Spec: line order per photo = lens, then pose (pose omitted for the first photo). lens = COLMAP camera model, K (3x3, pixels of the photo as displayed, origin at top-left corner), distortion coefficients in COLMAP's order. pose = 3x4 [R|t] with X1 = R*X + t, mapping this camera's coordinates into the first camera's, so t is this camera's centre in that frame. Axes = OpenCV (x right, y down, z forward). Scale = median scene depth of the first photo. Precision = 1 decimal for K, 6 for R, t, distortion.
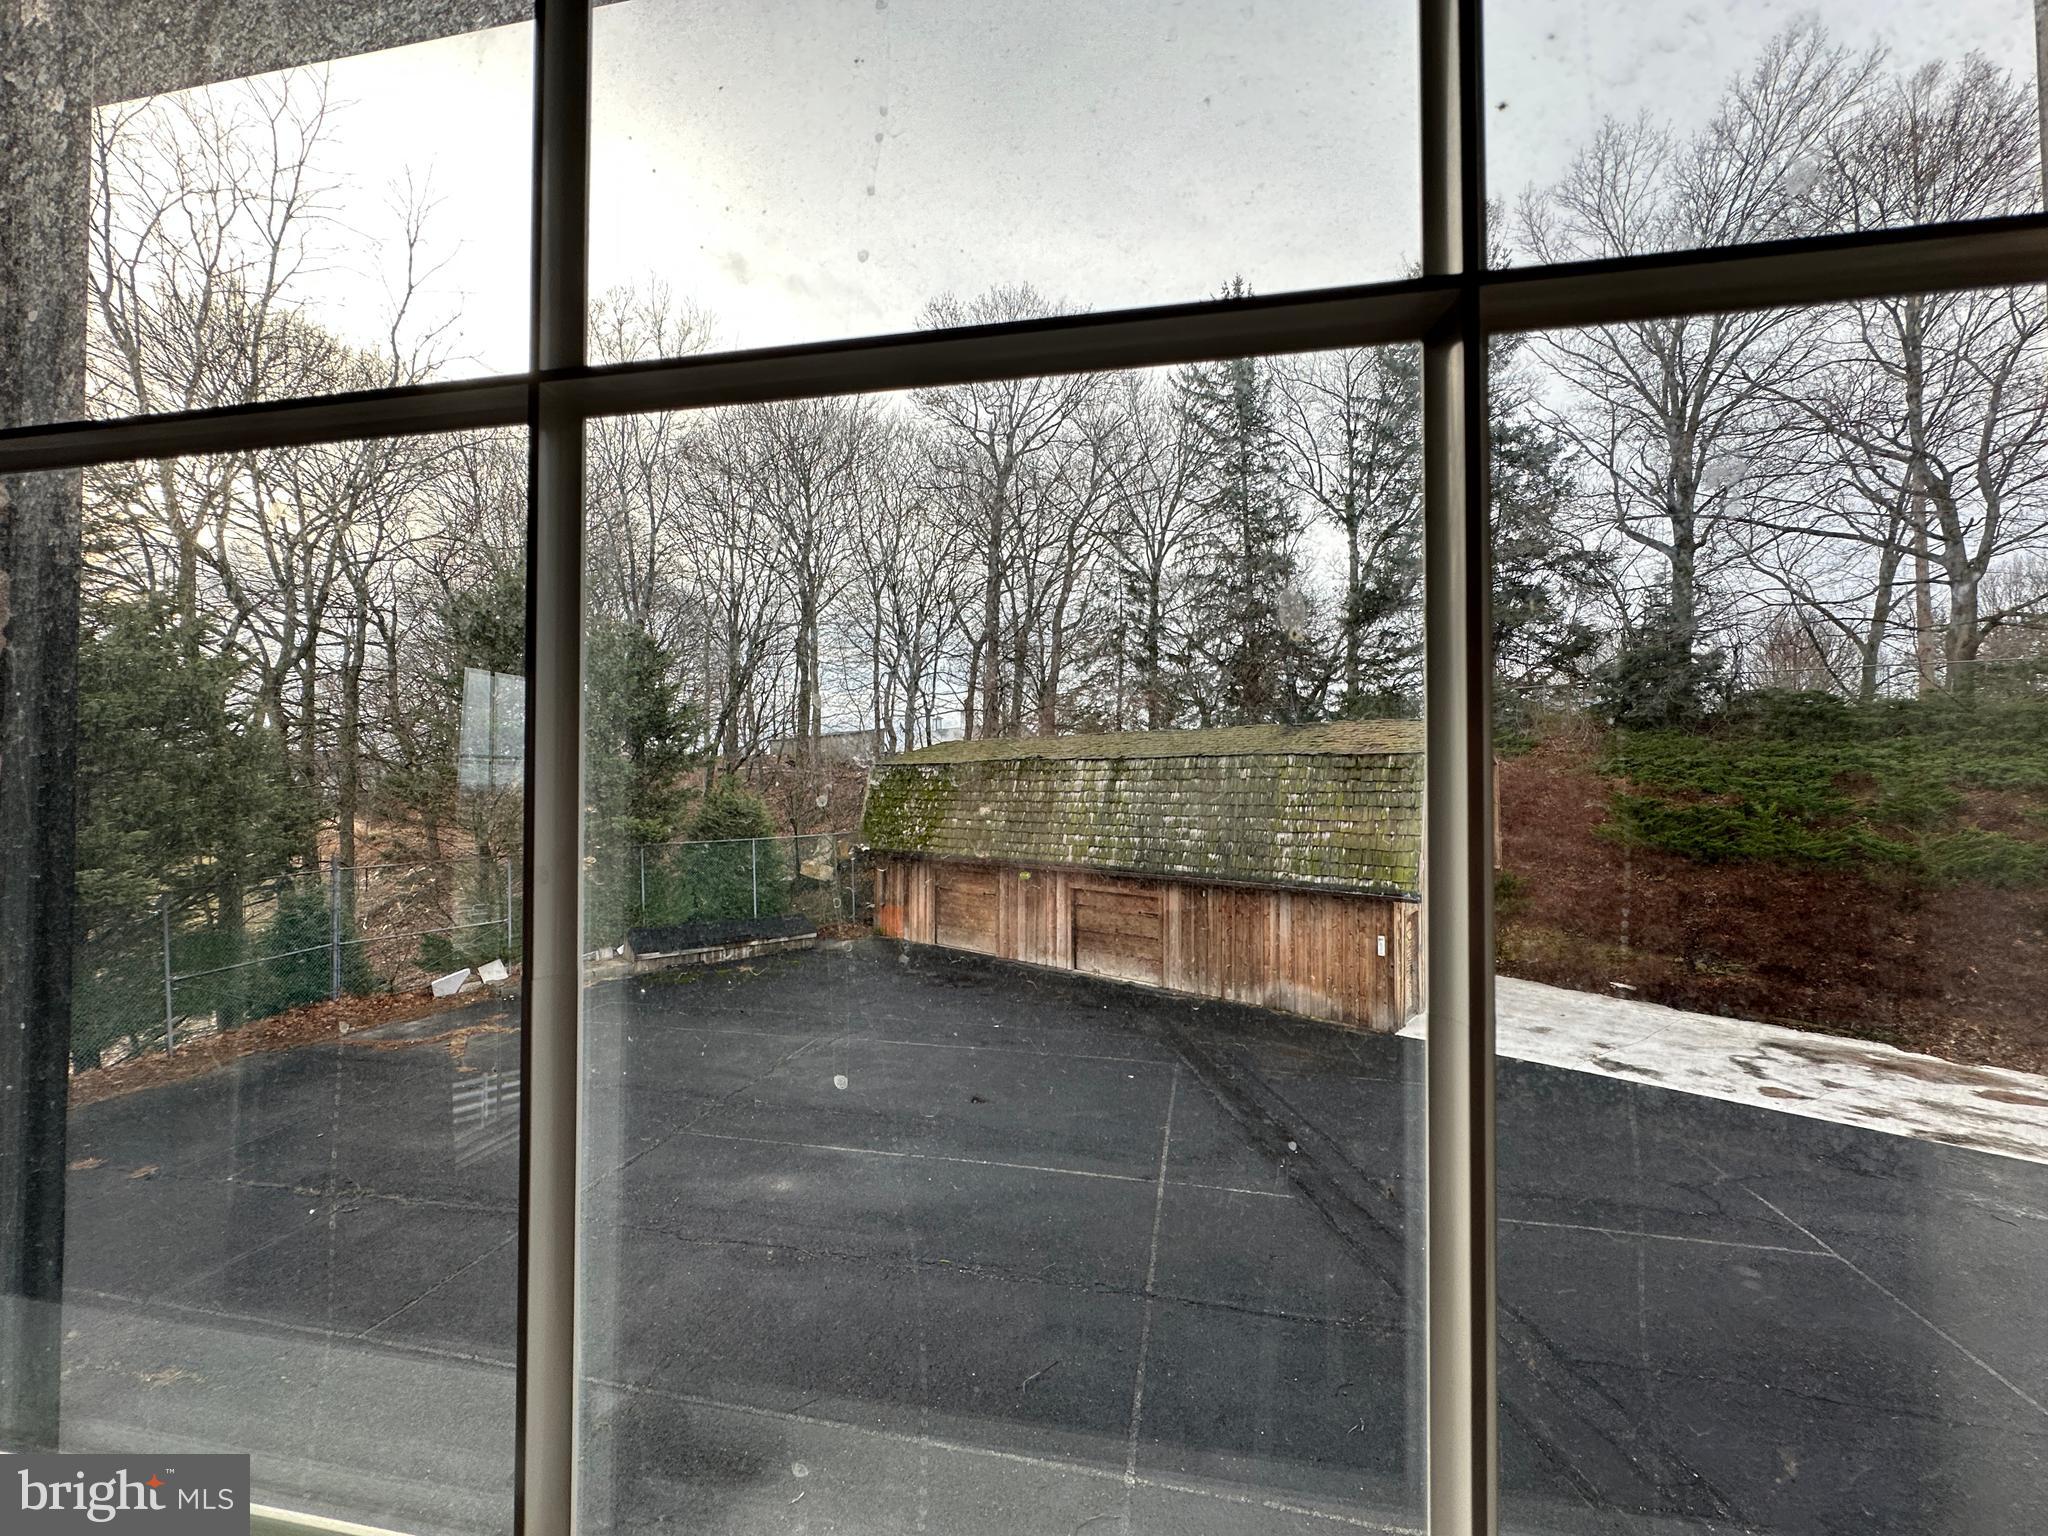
lens RADIAL K [[813.8, 0, 1029.6], [0, 813.8, 770.2], [0, 0, 1]] dist [-0.004662, 0.001220]
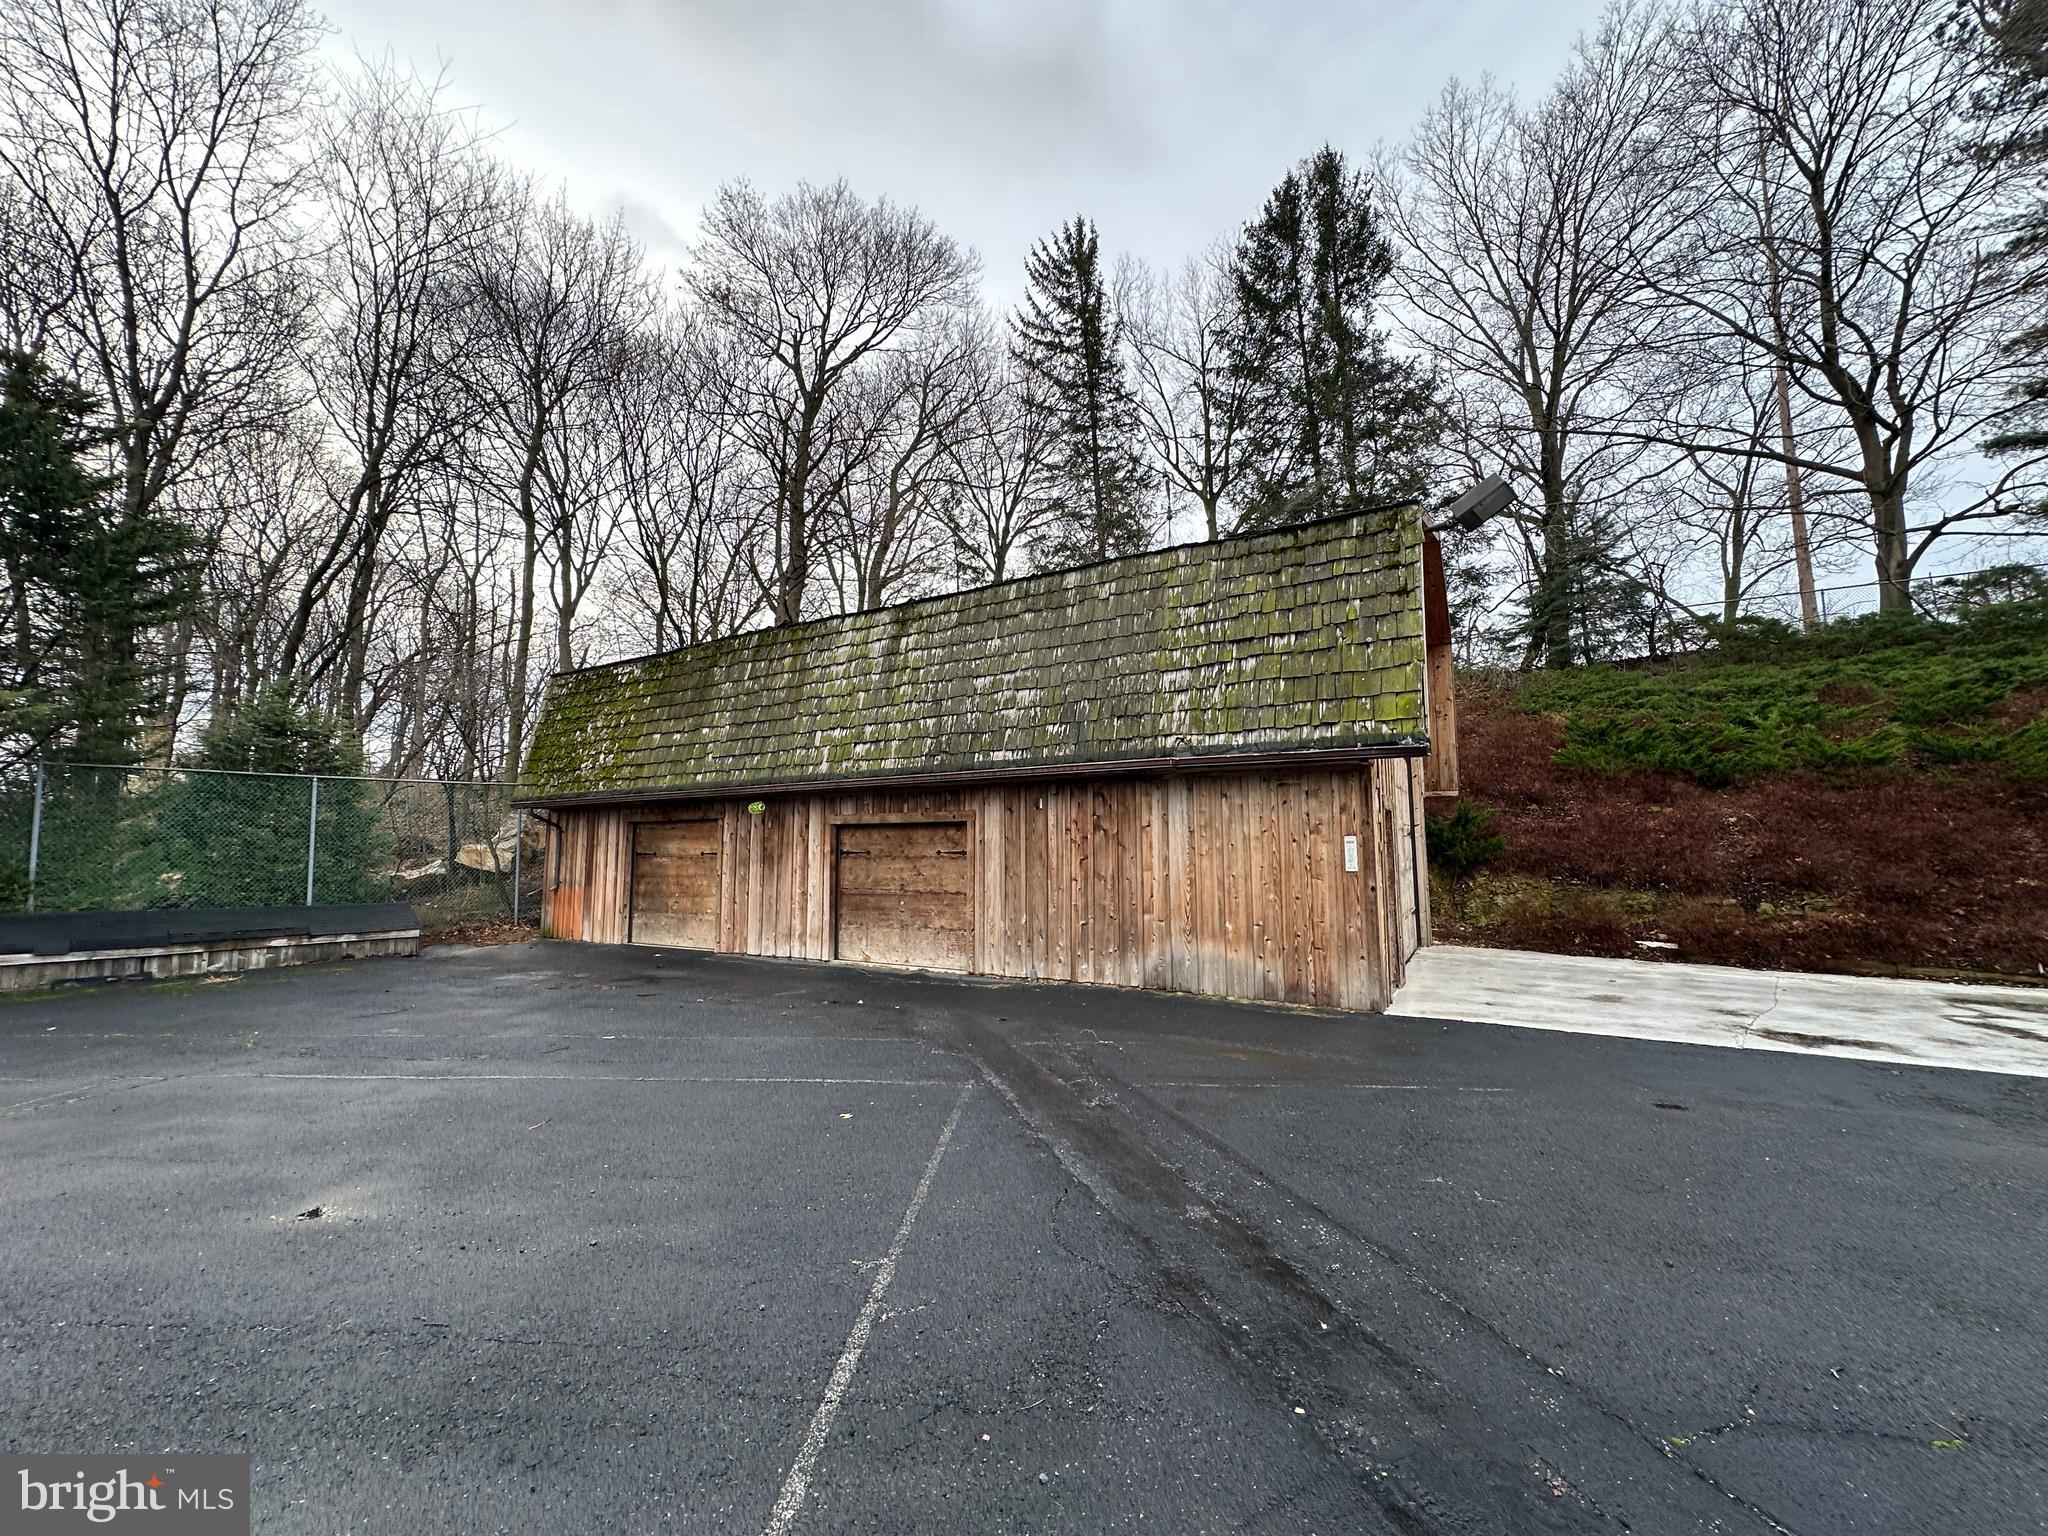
lens RADIAL K [[813.8, 0, 1024.8], [0, 813.8, 762.7], [0, 0, 1]] dist [-0.004662, 0.001220]
pose [[0.985416, 0.010214, 0.169853, 0.100012], [0.005109, 0.995971, -0.089535, 0.170688], [-0.170083, 0.089097, 0.981394, 0.411030]]
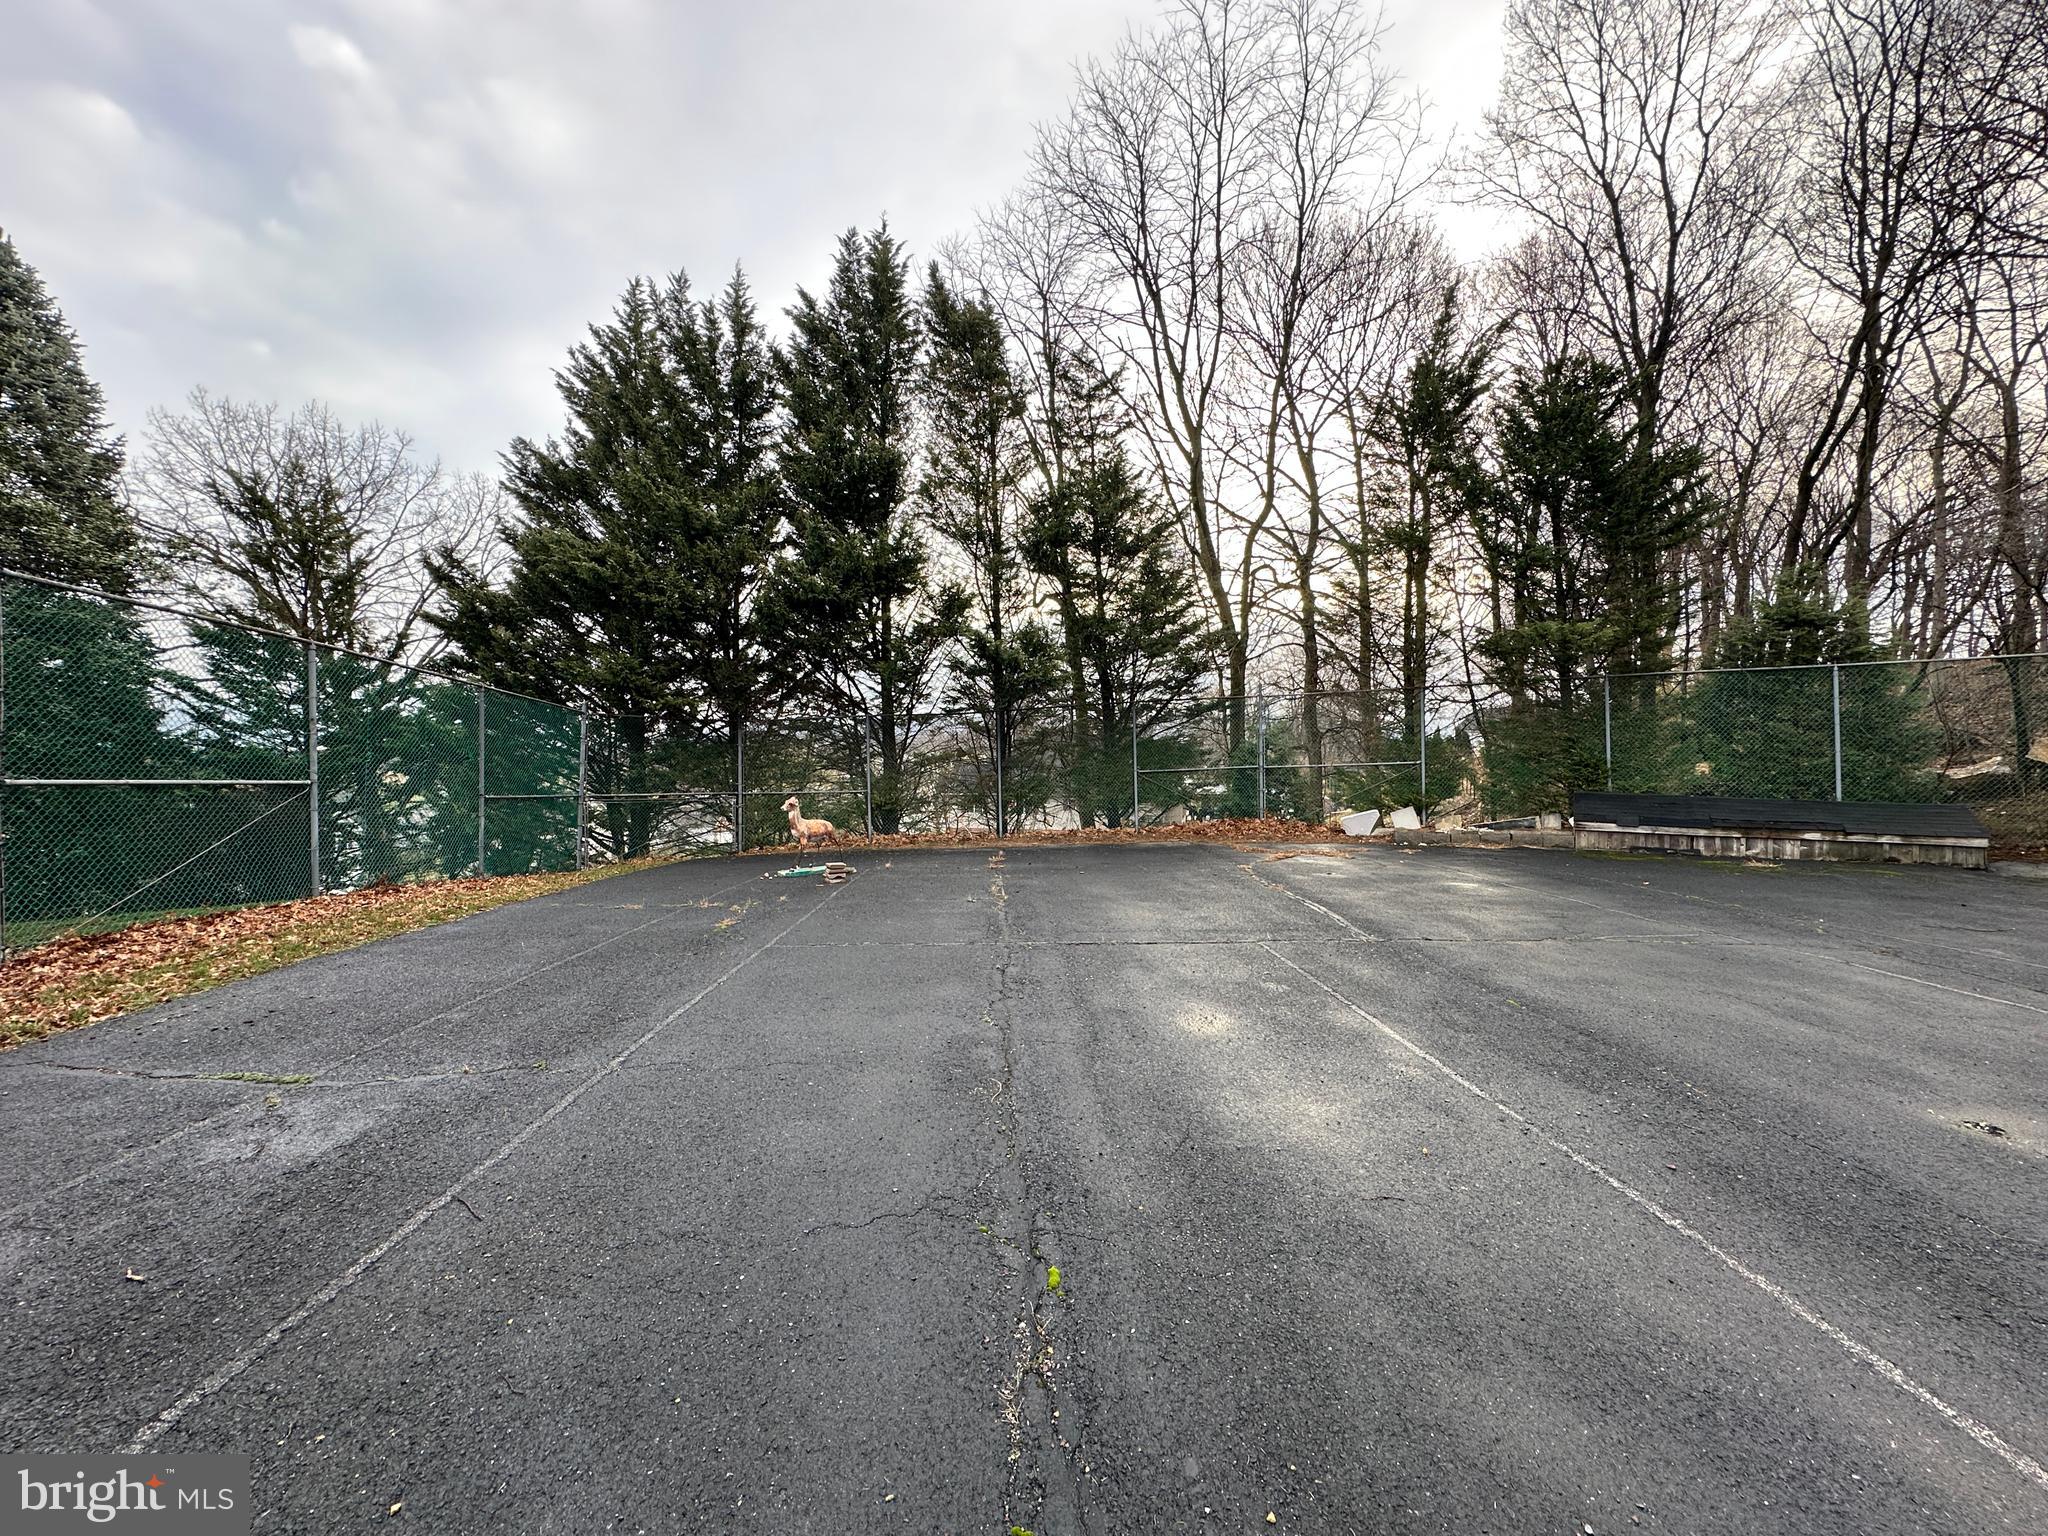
lens RADIAL K [[813.8, 0, 1023.4], [0, 813.8, 766.0], [0, 0, 1]] dist [-0.004662, 0.001220]
pose [[0.256591, 0.013256, -0.966429, 0.082520], [0.018677, 0.999651, 0.018671, 0.173823], [0.966340, -0.022841, 0.256254, 0.393367]]
